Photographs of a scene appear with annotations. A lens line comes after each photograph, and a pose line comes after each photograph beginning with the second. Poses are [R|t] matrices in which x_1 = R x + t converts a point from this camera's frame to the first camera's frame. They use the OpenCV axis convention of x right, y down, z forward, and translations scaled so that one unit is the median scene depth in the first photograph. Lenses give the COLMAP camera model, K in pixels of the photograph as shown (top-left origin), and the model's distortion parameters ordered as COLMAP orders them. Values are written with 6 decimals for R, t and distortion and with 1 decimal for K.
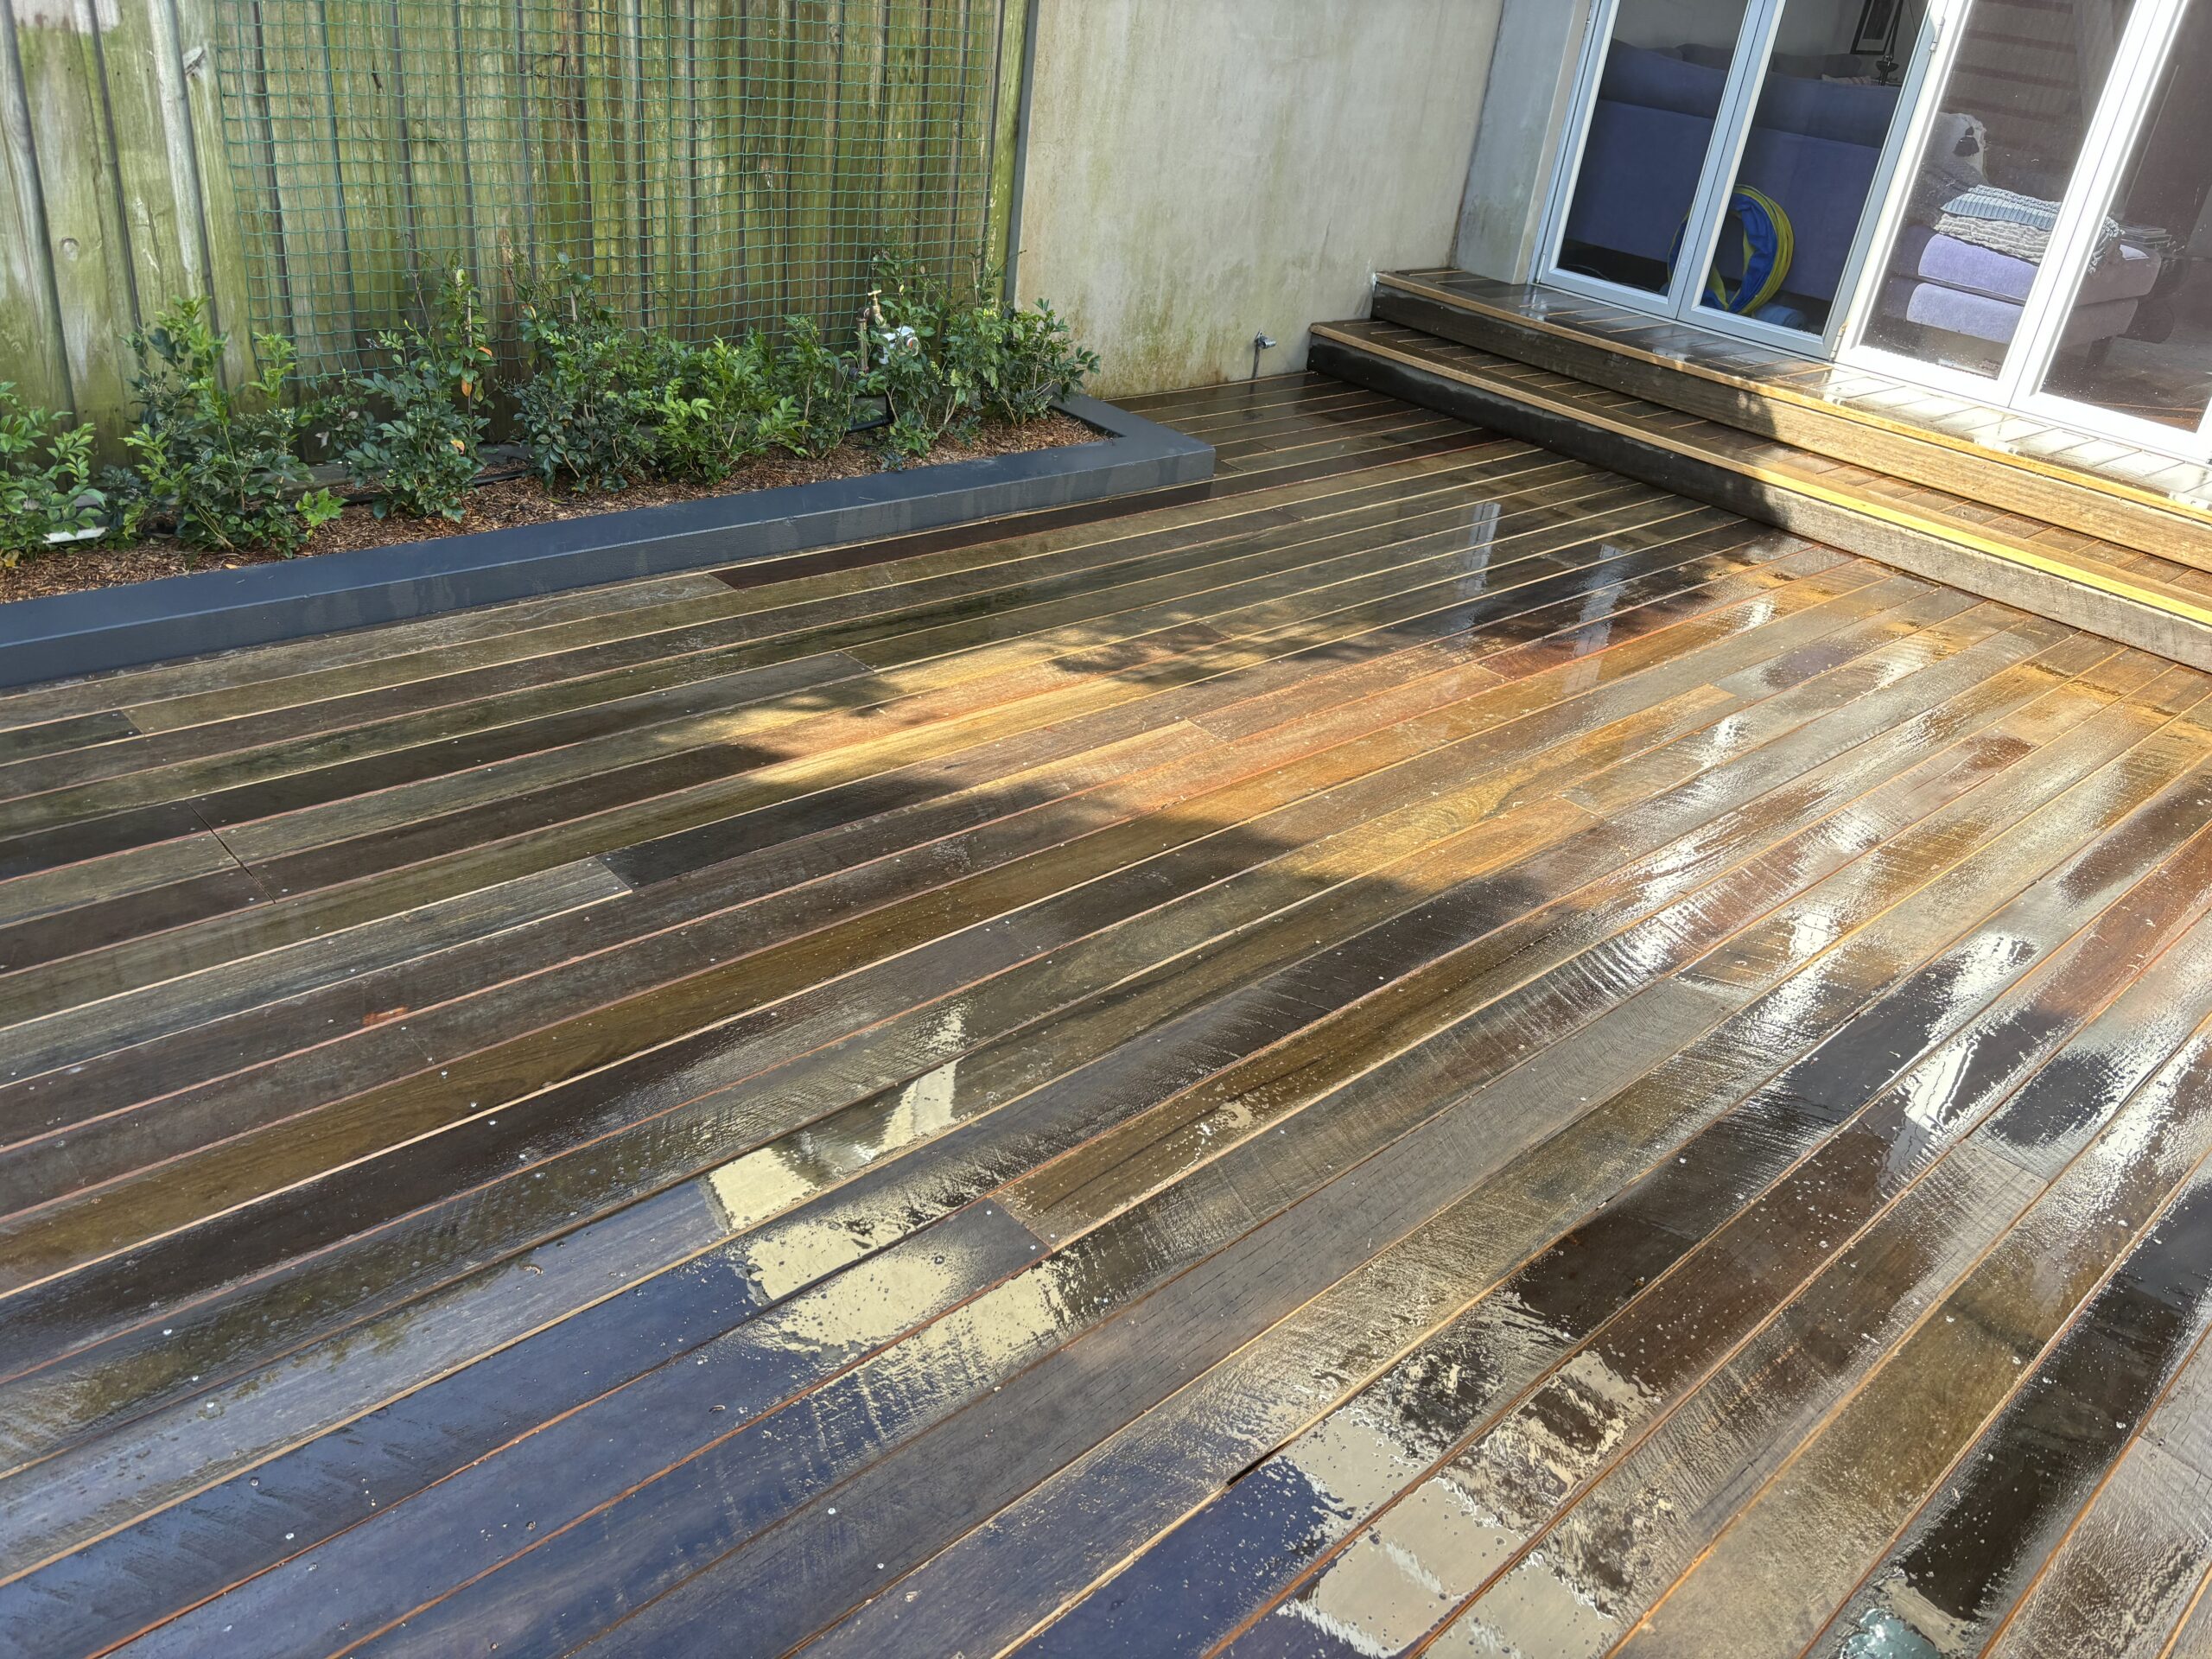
lens RADIAL K [[1655.5, 0, 1106.0], [0, 1655.5, 829.5], [0, 0, 1]] dist [0.008418, -0.007910]
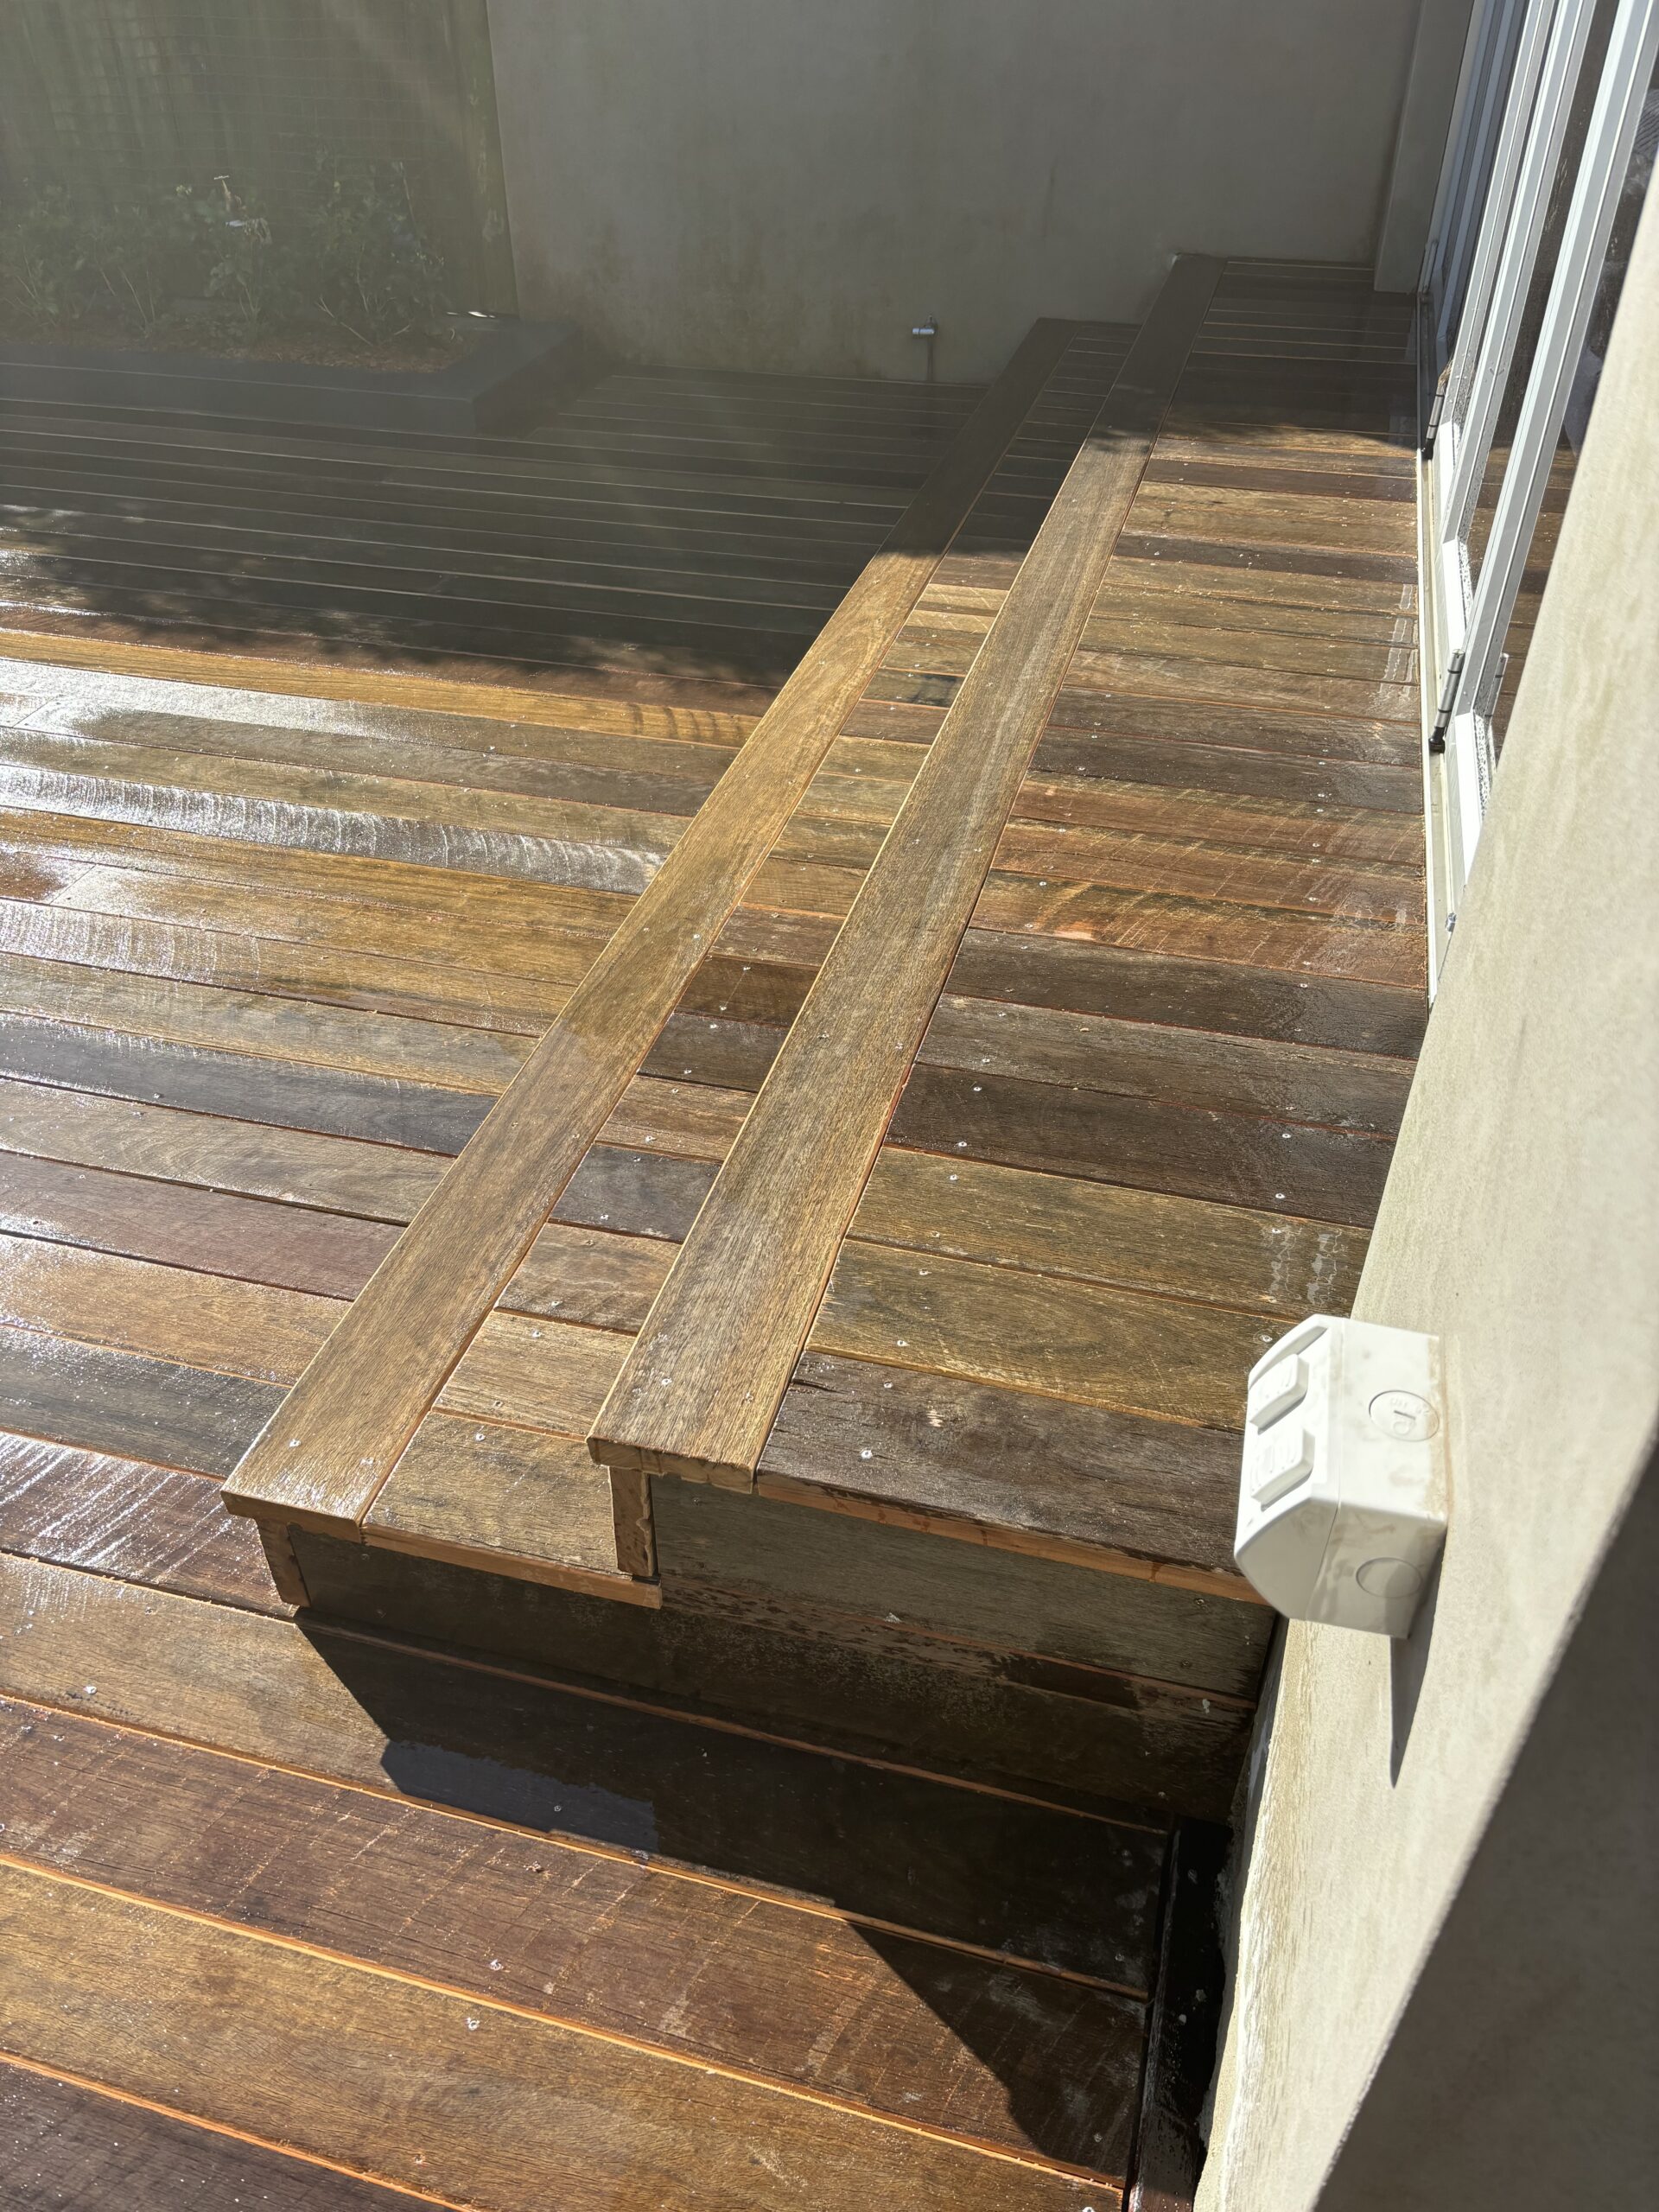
lens RADIAL K [[1655.5, 0, 829.5], [0, 1655.5, 1106.0], [0, 0, 1]] dist [0.008418, -0.007910]
pose [[0.522844, 0.425052, -0.738894, 1.077422], [-0.356452, 0.896406, 0.263435, -0.222981], [0.774323, 0.125645, 0.620191, 0.754747]]
